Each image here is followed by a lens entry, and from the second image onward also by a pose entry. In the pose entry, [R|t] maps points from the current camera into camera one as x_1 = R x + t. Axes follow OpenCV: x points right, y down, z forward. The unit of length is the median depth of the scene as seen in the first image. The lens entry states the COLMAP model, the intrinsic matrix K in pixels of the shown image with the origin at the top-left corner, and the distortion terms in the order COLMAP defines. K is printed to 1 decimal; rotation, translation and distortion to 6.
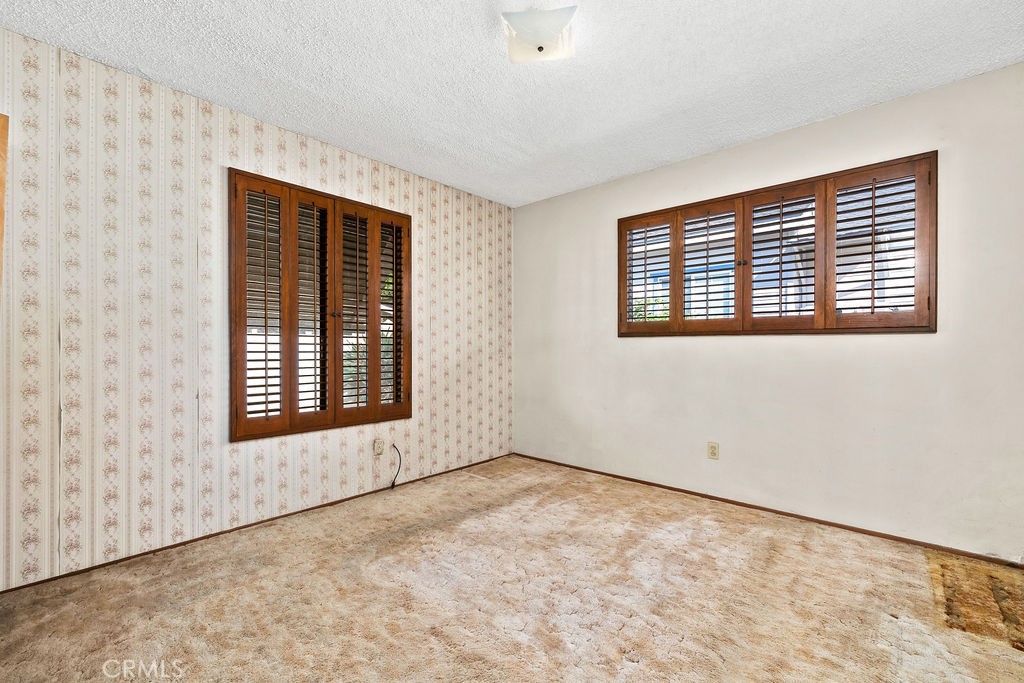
lens RADIAL K [[428.4, 0, 514.6], [0, 428.4, 337.4], [0, 0, 1]] dist [-0.001305, -0.000254]
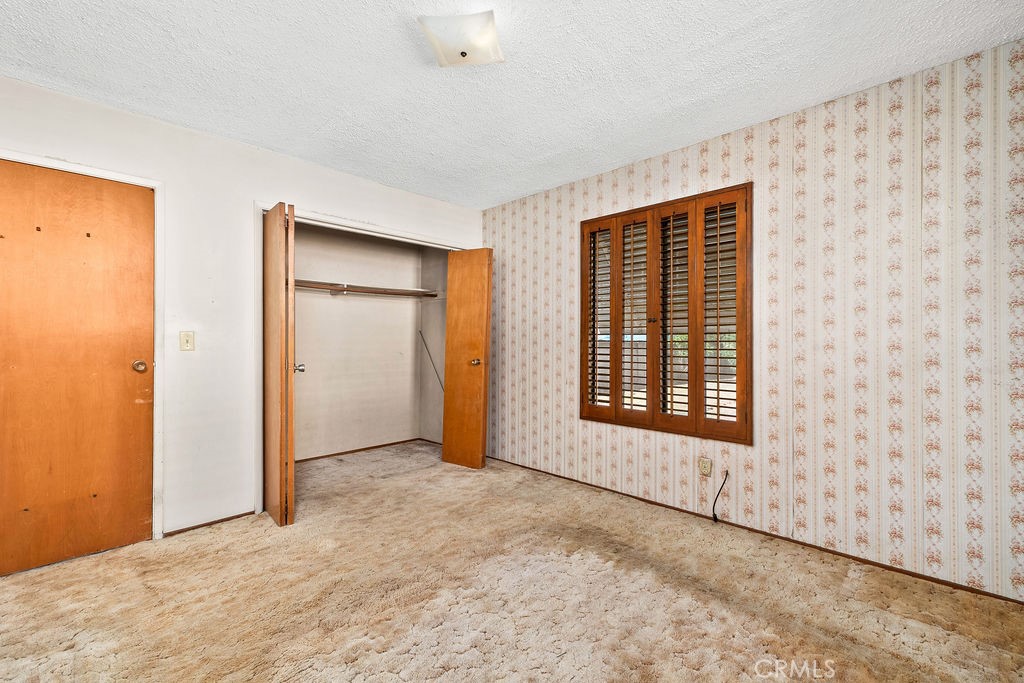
lens RADIAL K [[428.4, 0, 514.6], [0, 428.4, 337.4], [0, 0, 1]] dist [-0.001305, -0.000254]
pose [[-0.031967, -0.017383, -0.999338, 0.559317], [0.016353, 0.999706, -0.017913, 0.001029], [0.999355, -0.016915, -0.031673, 0.628235]]
